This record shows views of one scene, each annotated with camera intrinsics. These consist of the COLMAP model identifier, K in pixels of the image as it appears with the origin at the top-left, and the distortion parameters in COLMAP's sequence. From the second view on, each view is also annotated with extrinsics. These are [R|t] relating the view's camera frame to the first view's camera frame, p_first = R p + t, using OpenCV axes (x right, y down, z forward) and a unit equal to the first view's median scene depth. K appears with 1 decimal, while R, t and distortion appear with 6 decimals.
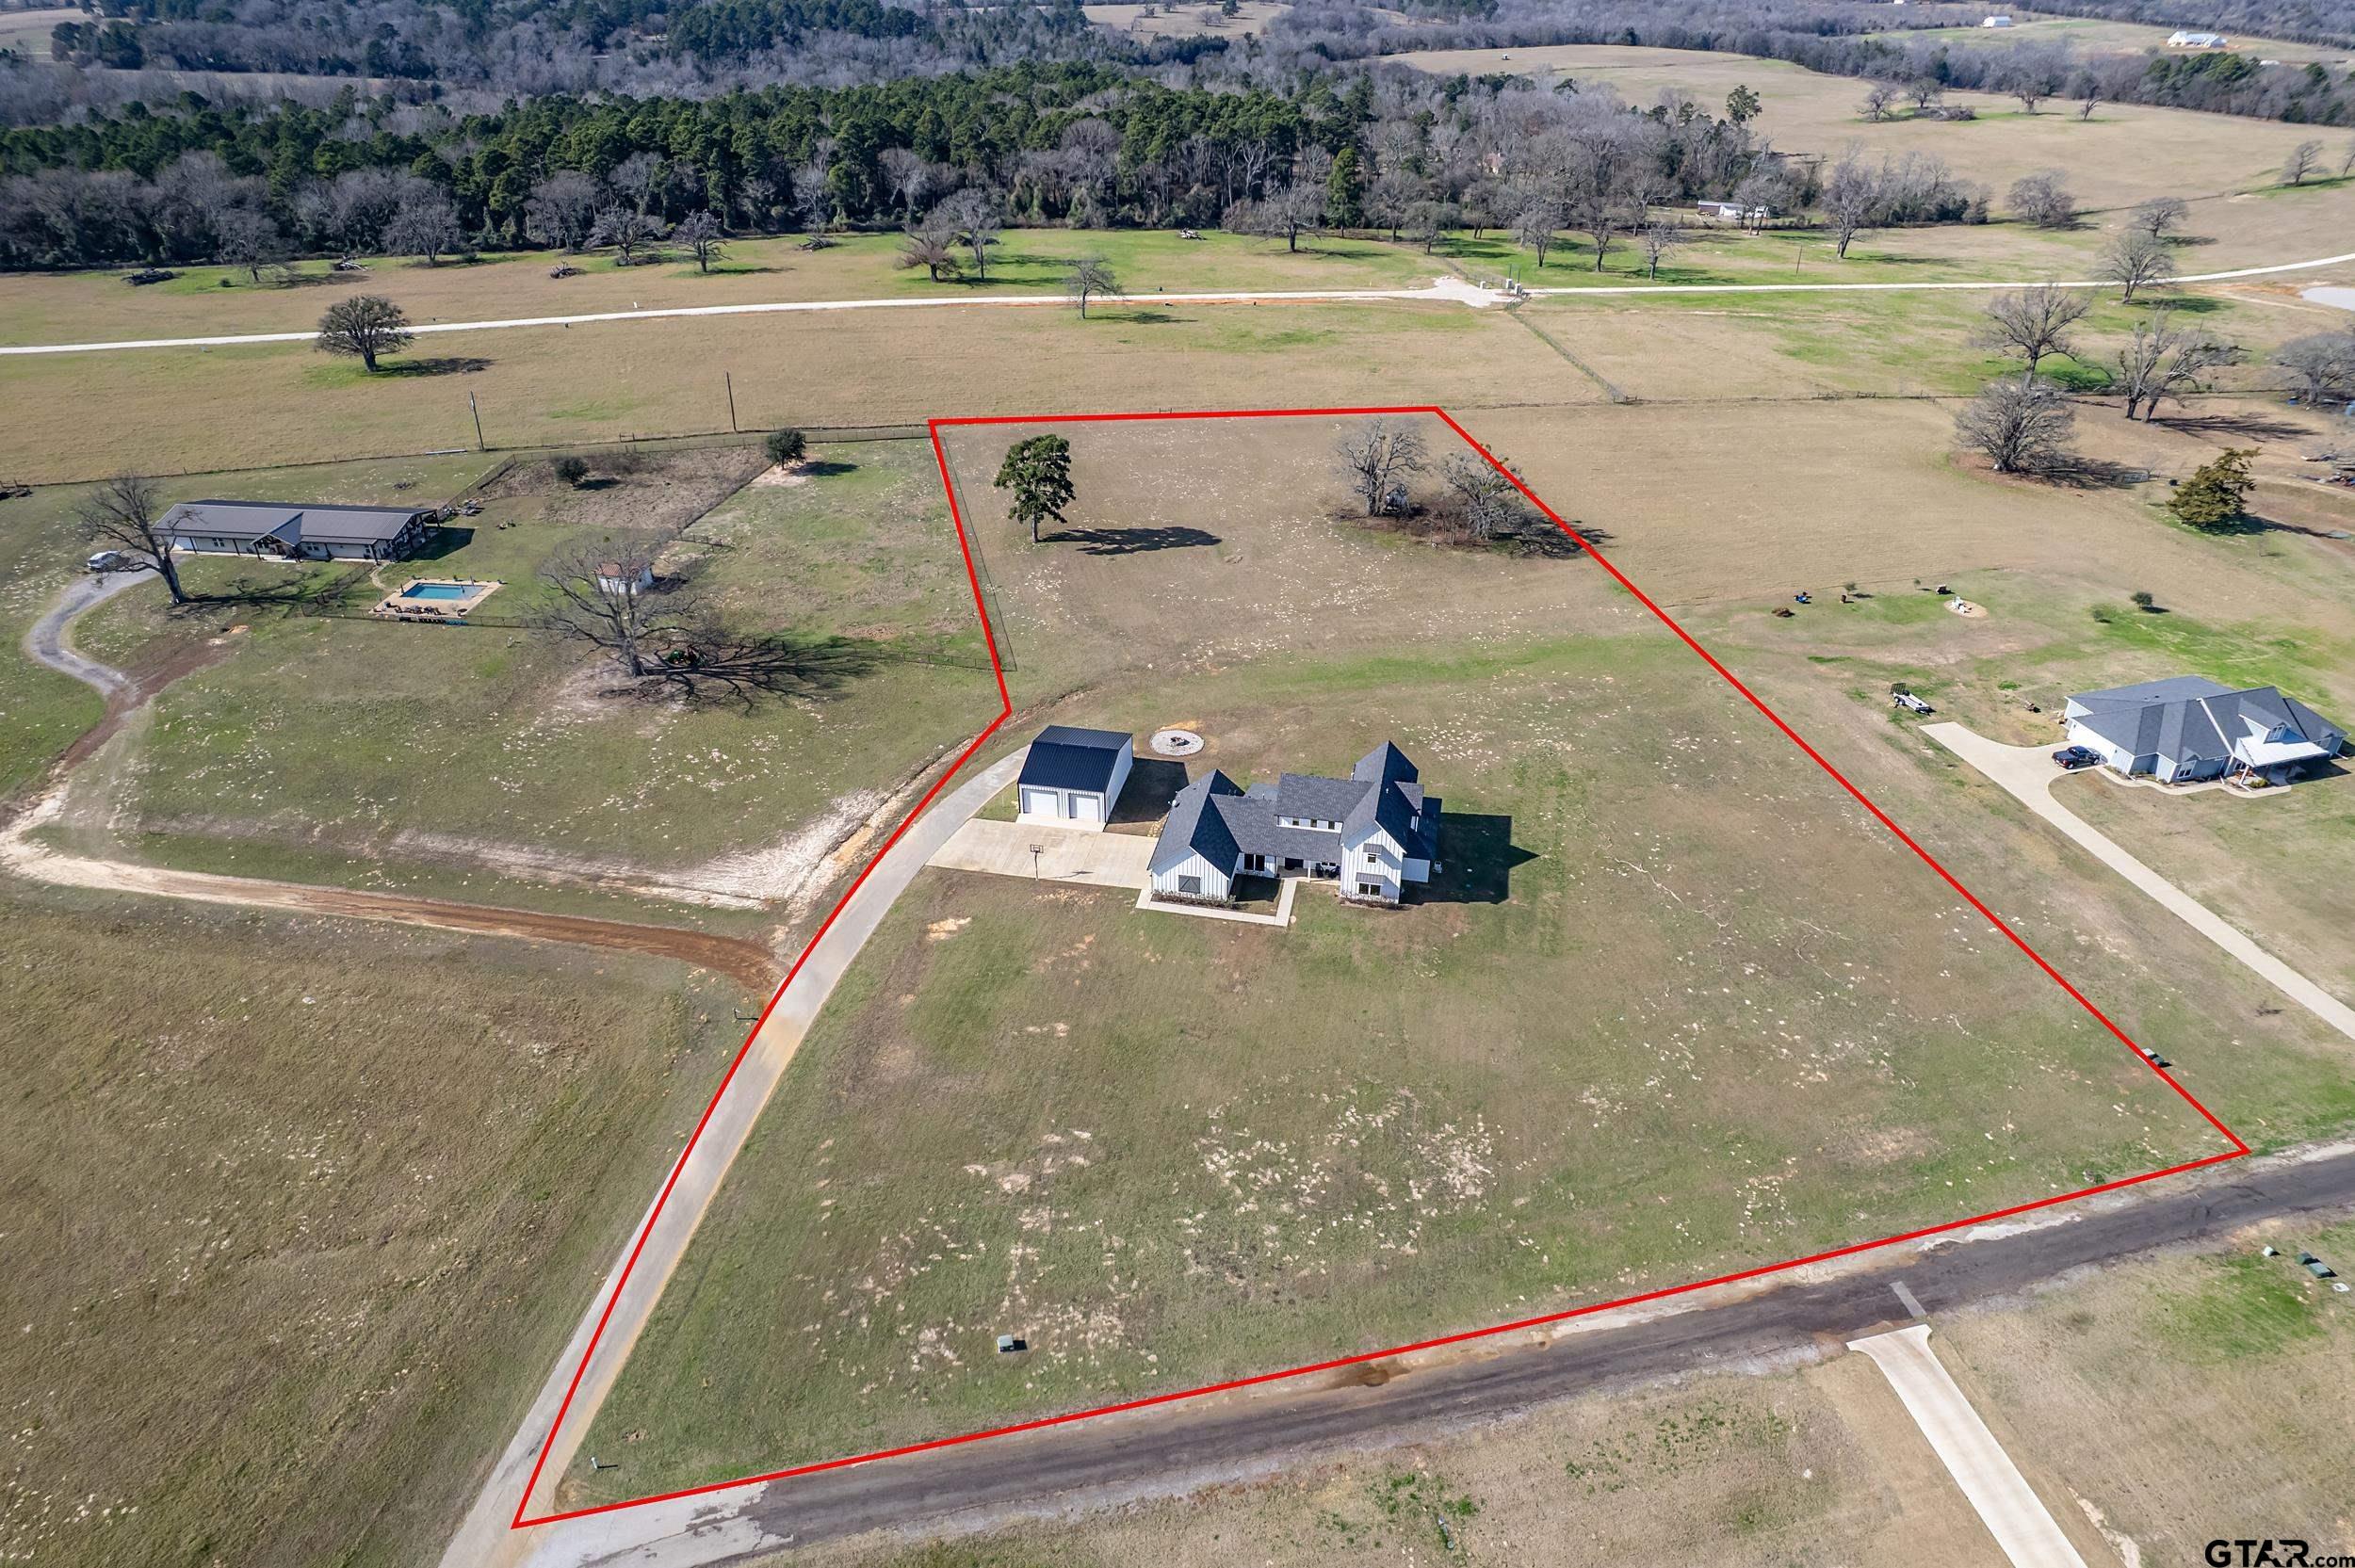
lens RADIAL K [[1488.9, 0, 1173.8], [0, 1488.9, 778.7], [0, 0, 1]] dist [-0.068799, 0.061694]
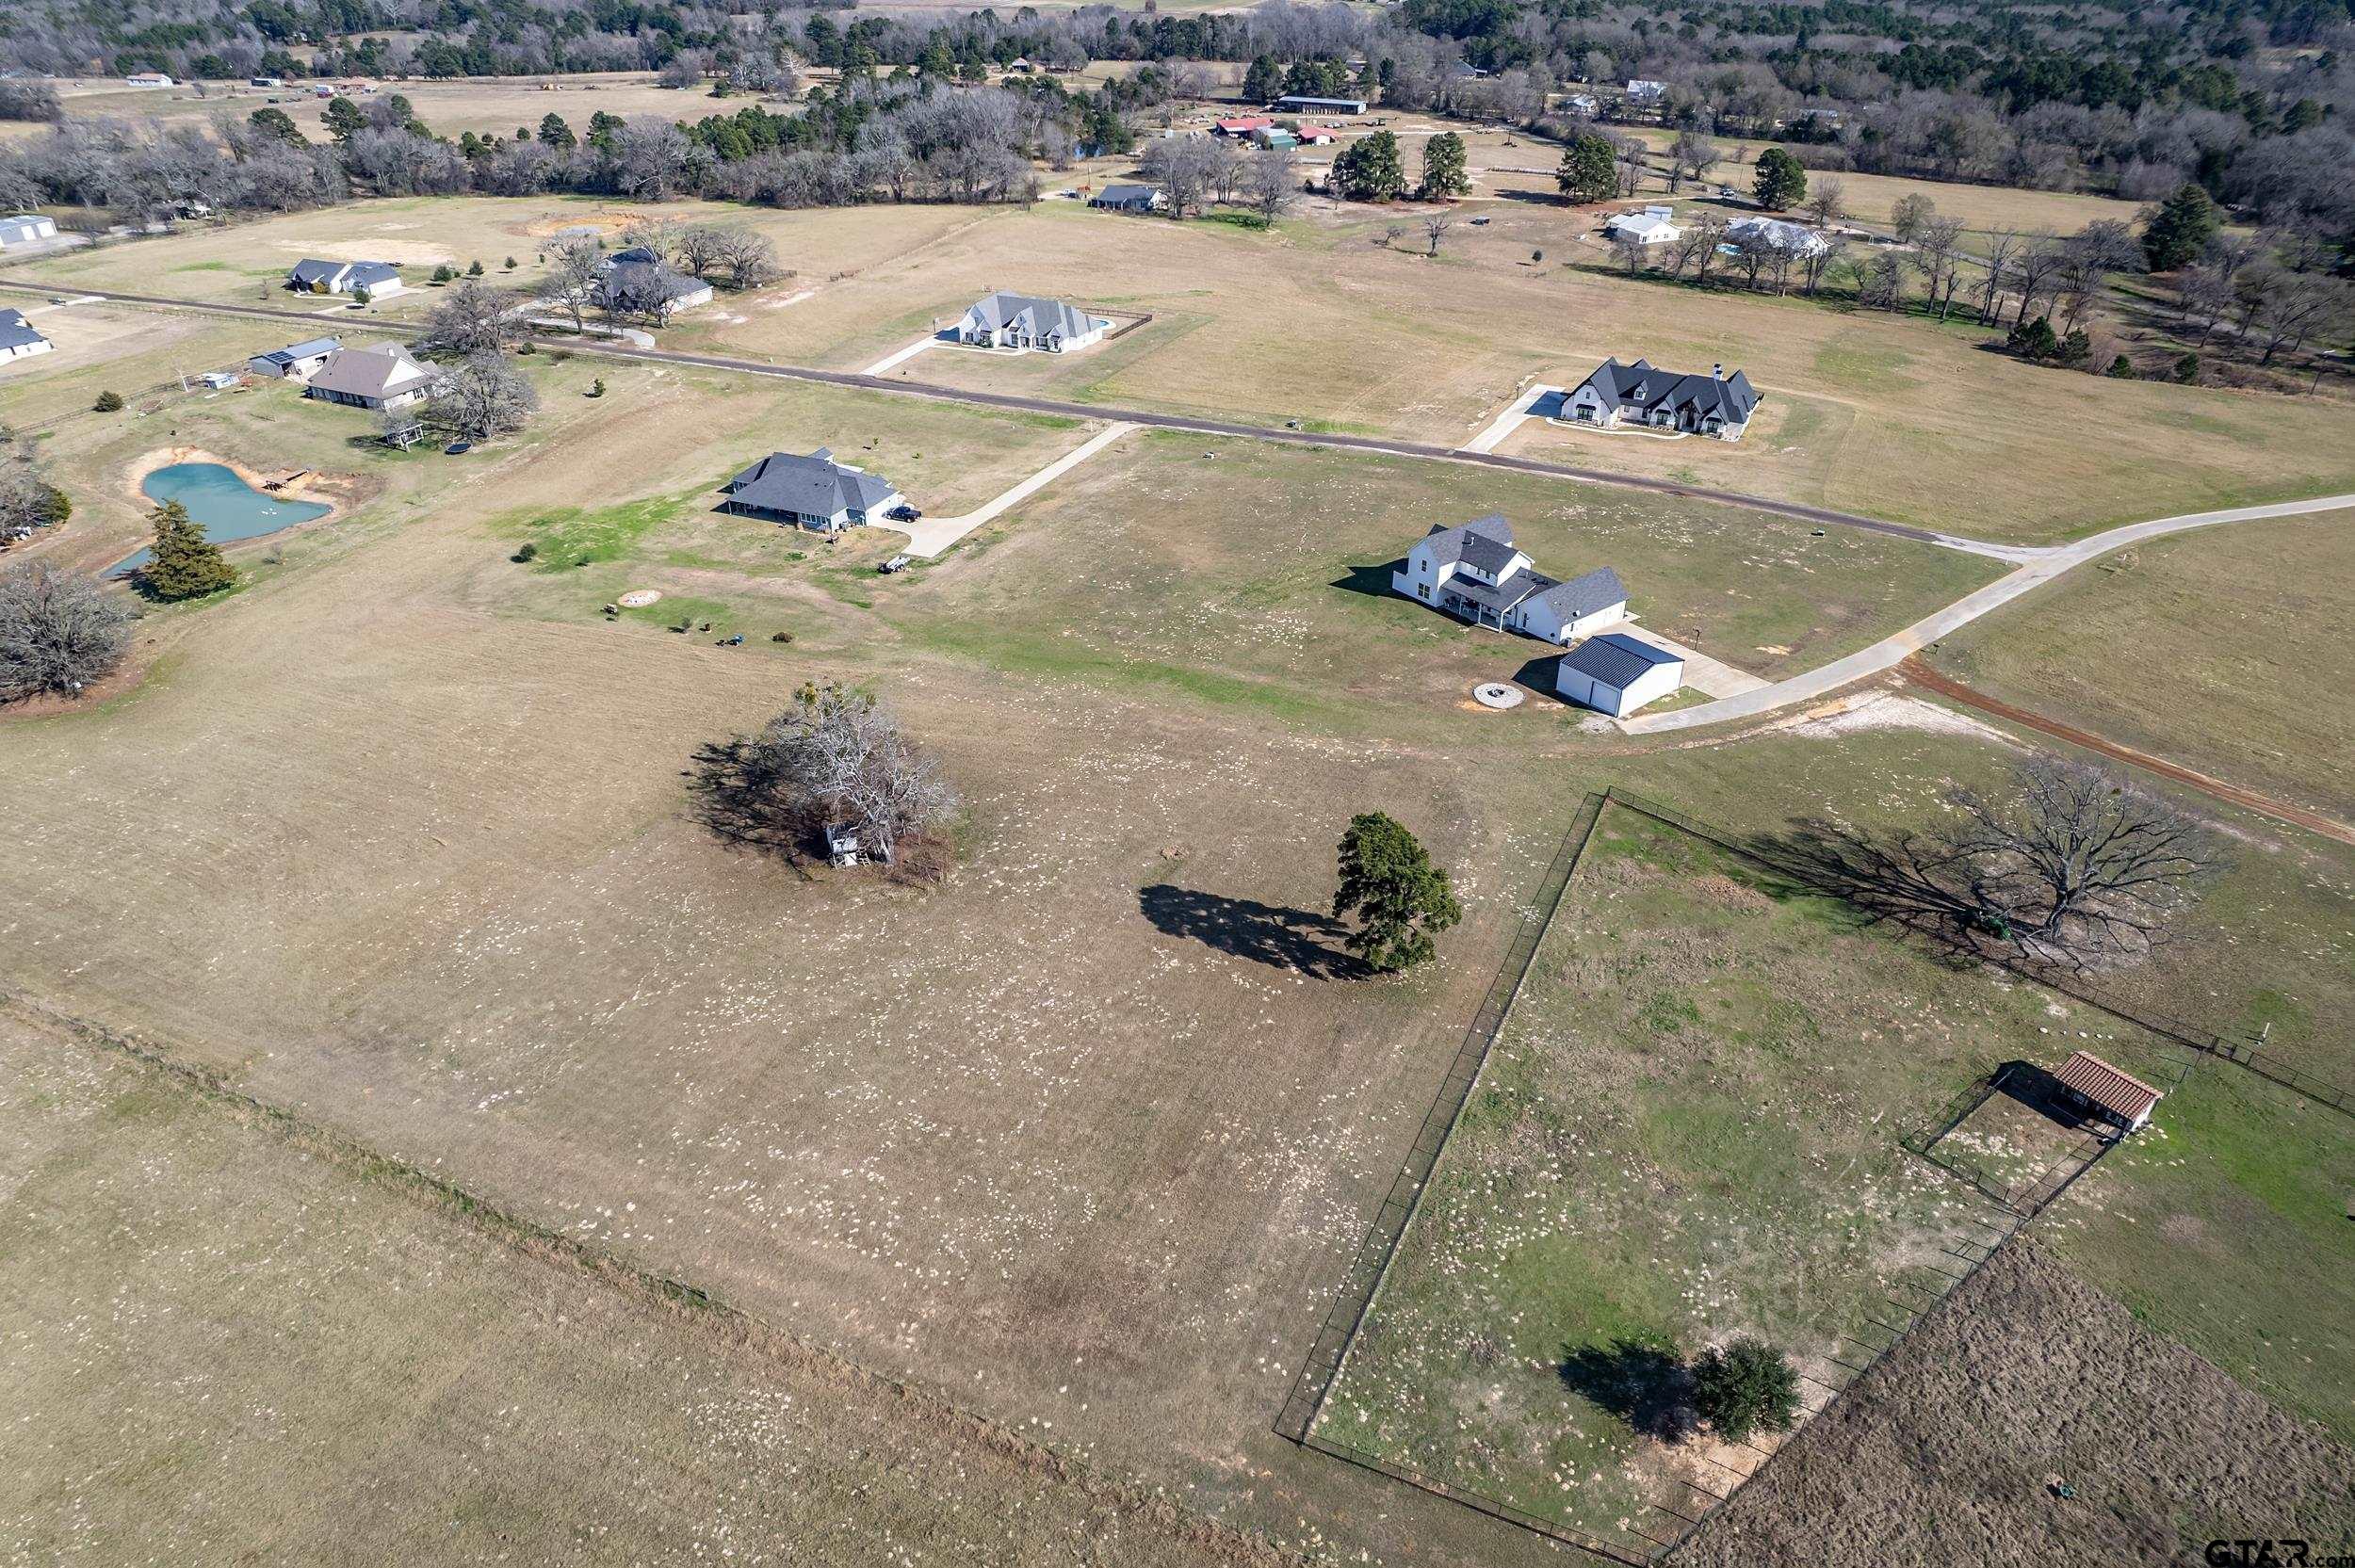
lens RADIAL K [[1488.9, 0, 1196.3], [0, 1488.9, 794.8], [0, 0, 1]] dist [-0.068799, 0.061694]
pose [[-0.777088, -0.339801, 0.529782, -0.421355], [0.321178, 0.509801, 0.798090, -0.914450], [-0.541275, 0.790341, -0.287024, 1.488803]]
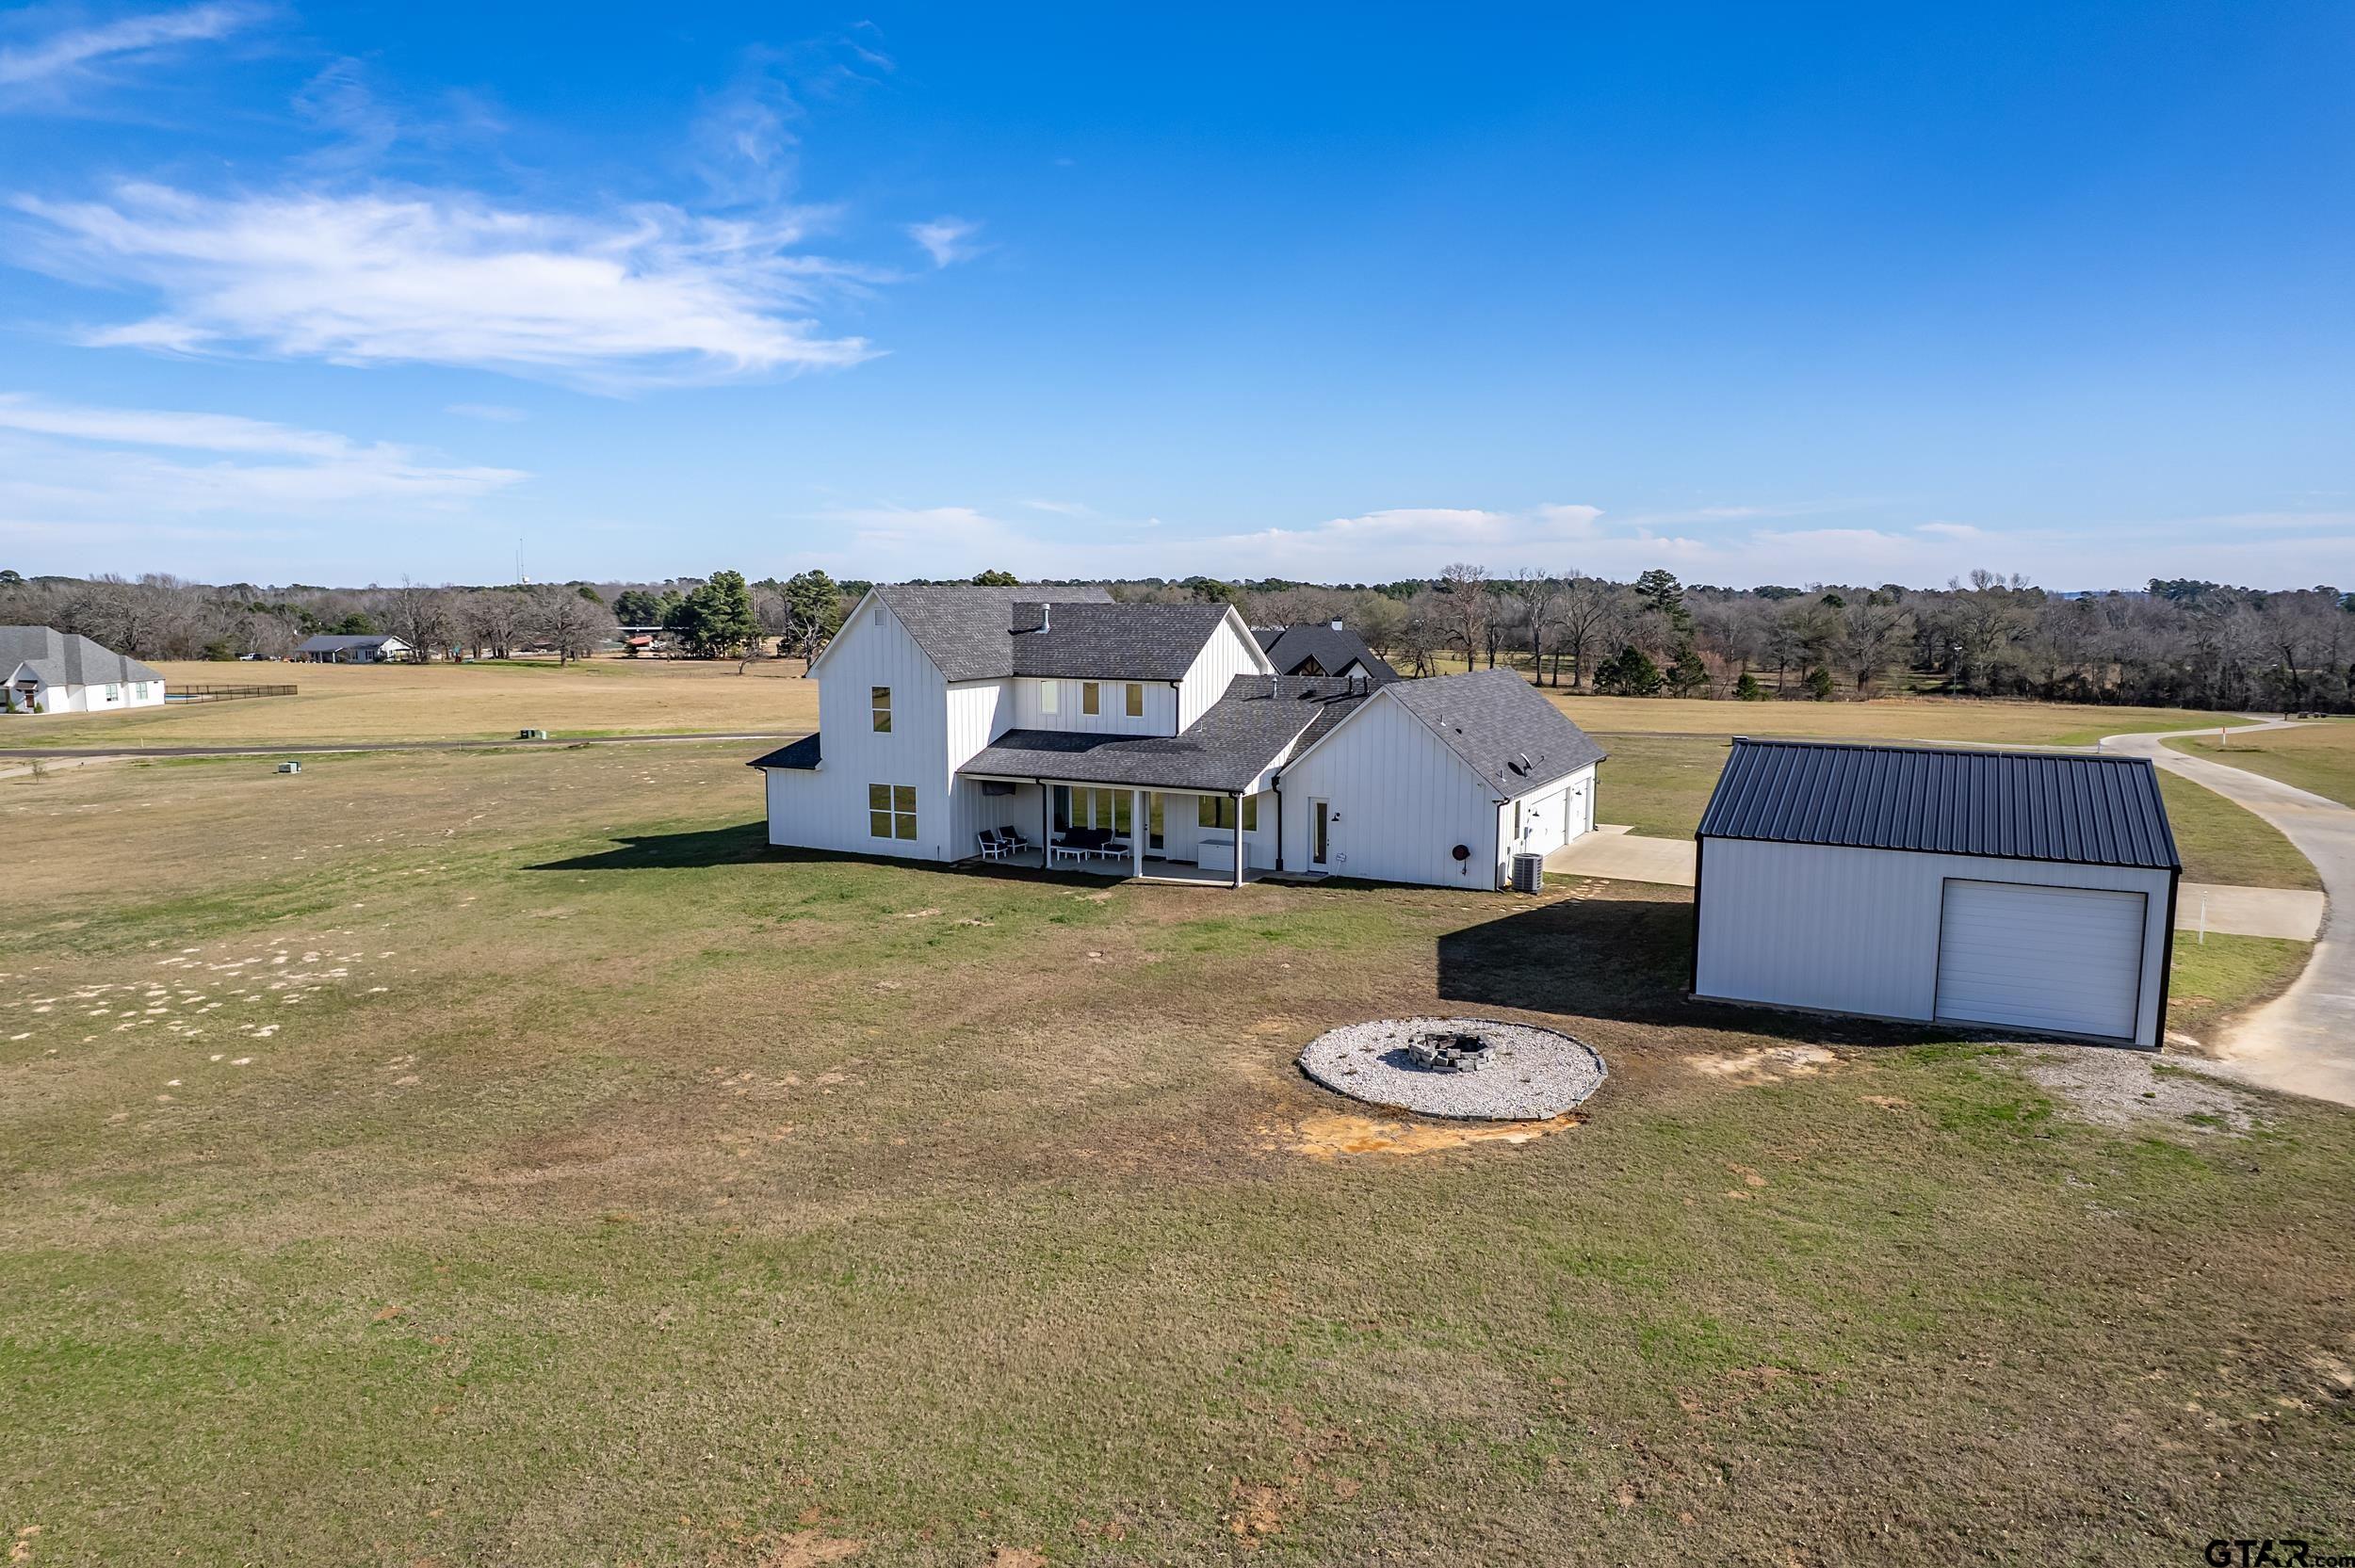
lens RADIAL K [[1488.9, 0, 1187.0], [0, 1488.9, 788.8], [0, 0, 1]] dist [-0.068799, 0.061694]
pose [[-0.961428, -0.036833, 0.272581, -0.014299], [0.142709, 0.780381, 0.608802, -0.163185], [-0.235141, 0.624219, -0.745023, 1.125354]]
